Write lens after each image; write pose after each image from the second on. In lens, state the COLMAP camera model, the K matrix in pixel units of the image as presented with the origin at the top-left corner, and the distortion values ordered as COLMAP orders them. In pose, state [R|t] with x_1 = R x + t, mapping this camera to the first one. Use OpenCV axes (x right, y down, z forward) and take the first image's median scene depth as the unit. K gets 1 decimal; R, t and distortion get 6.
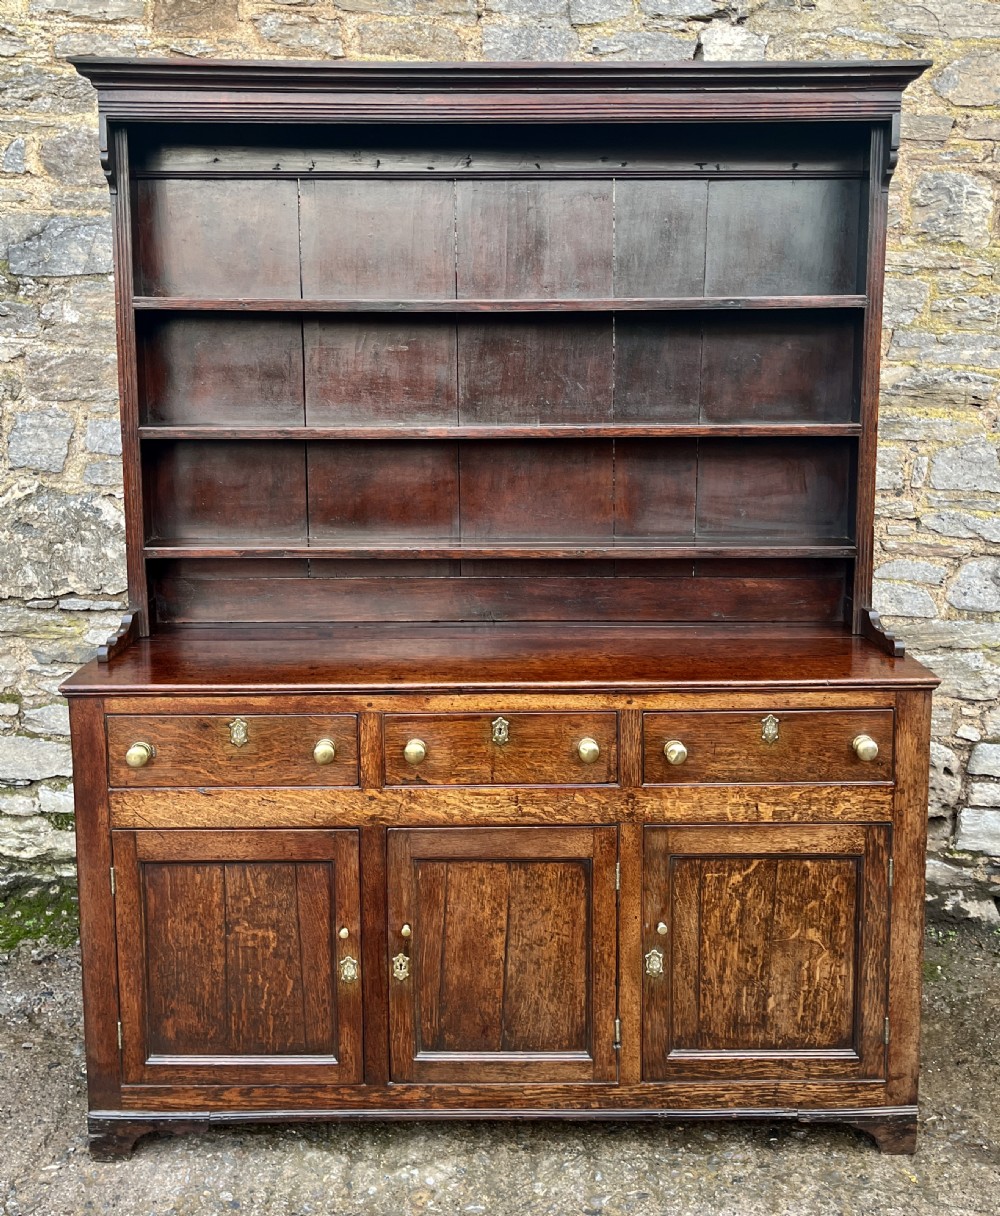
lens RADIAL K [[1172.2, 0, 503.1], [0, 1172.2, 506.3], [0, 0, 1]] dist [0.029653, 0.000000]
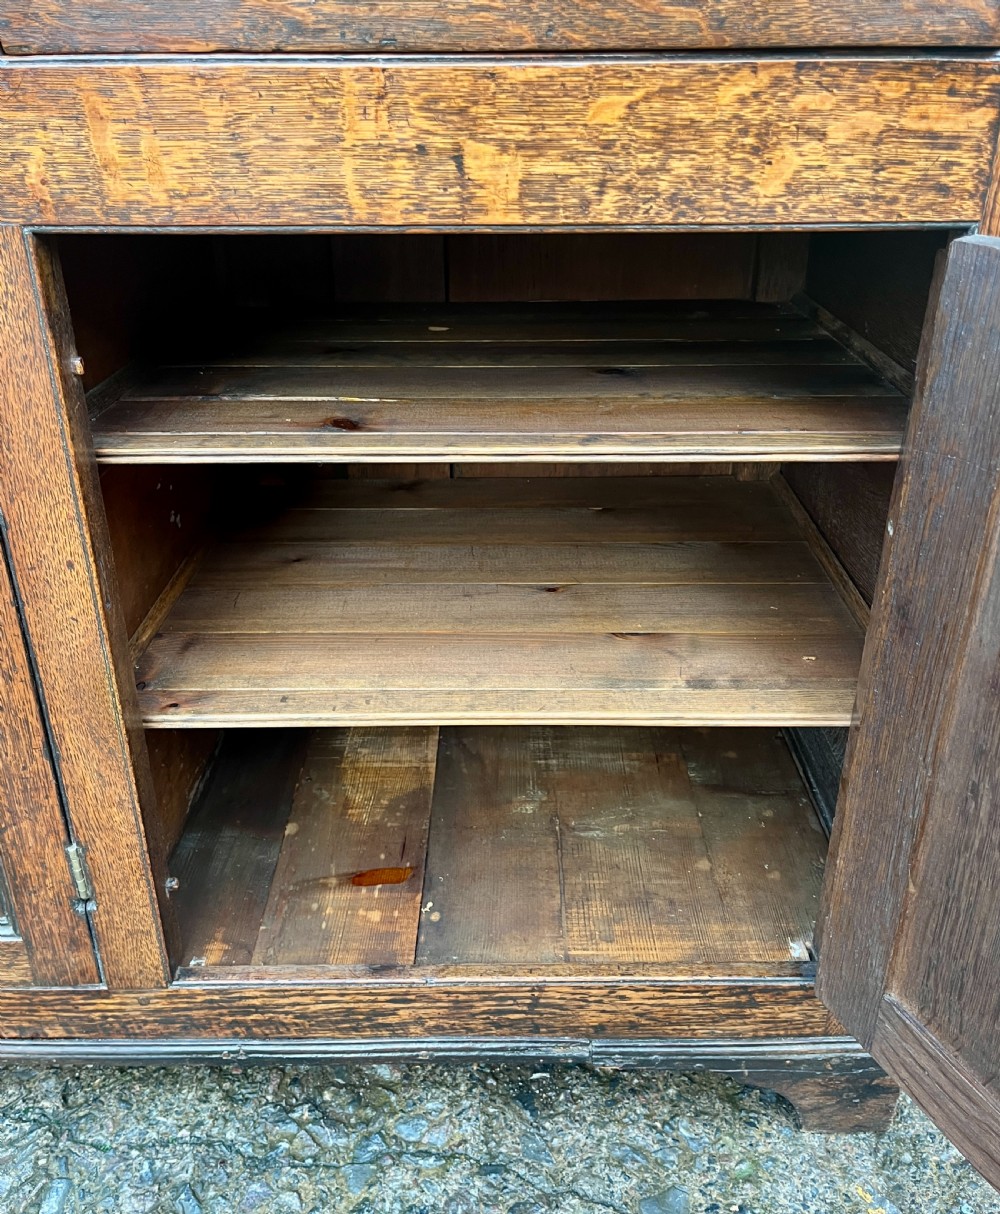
lens RADIAL K [[1003.8, 0, 492.6], [0, 1003.8, 551.7], [0, 0, 1]] dist [0.082458, -0.108804]
pose [[0.999973, 0.006869, -0.002650, 0.221493], [-0.005709, 0.950732, 0.309962, 0.264817], [0.004648, -0.309938, 0.950745, 0.753737]]
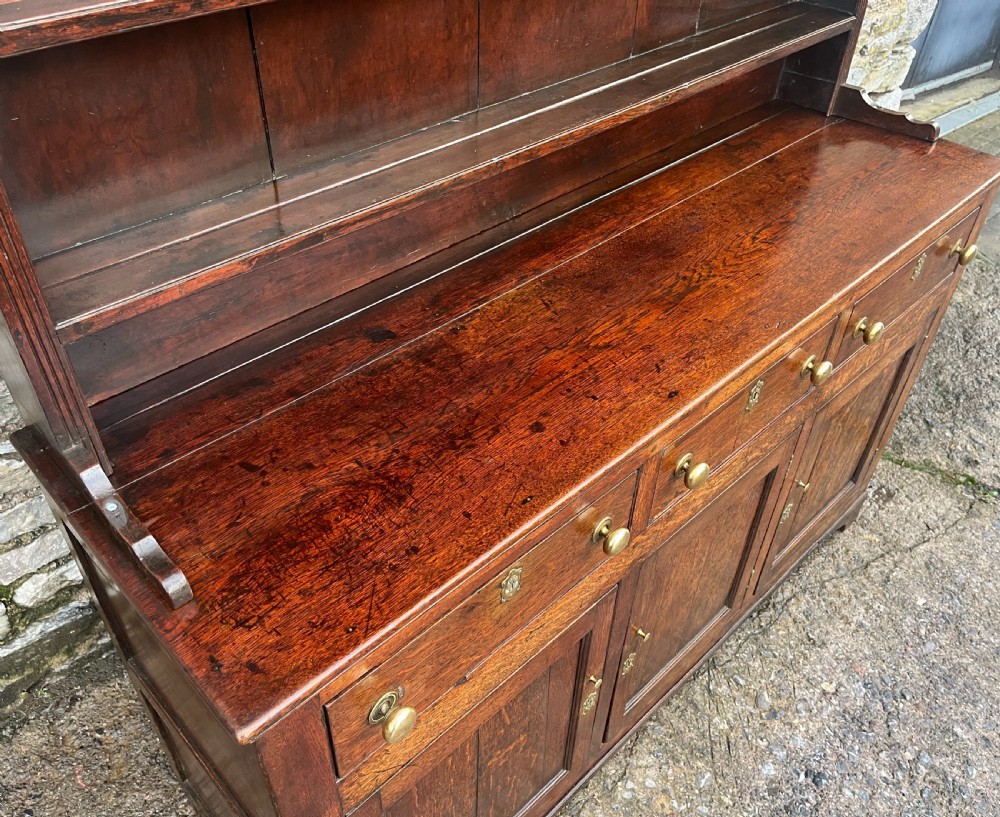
lens RADIAL K [[826.9, 0, 475.1], [0, 826.9, 416.3], [0, 0, 1]] dist [0.082458, -0.108804]
pose [[0.729131, -0.437368, 0.526381, -0.412193], [0.074859, 0.815497, 0.573900, -0.115380], [-0.680267, -0.379044, 0.627345, 0.764900]]
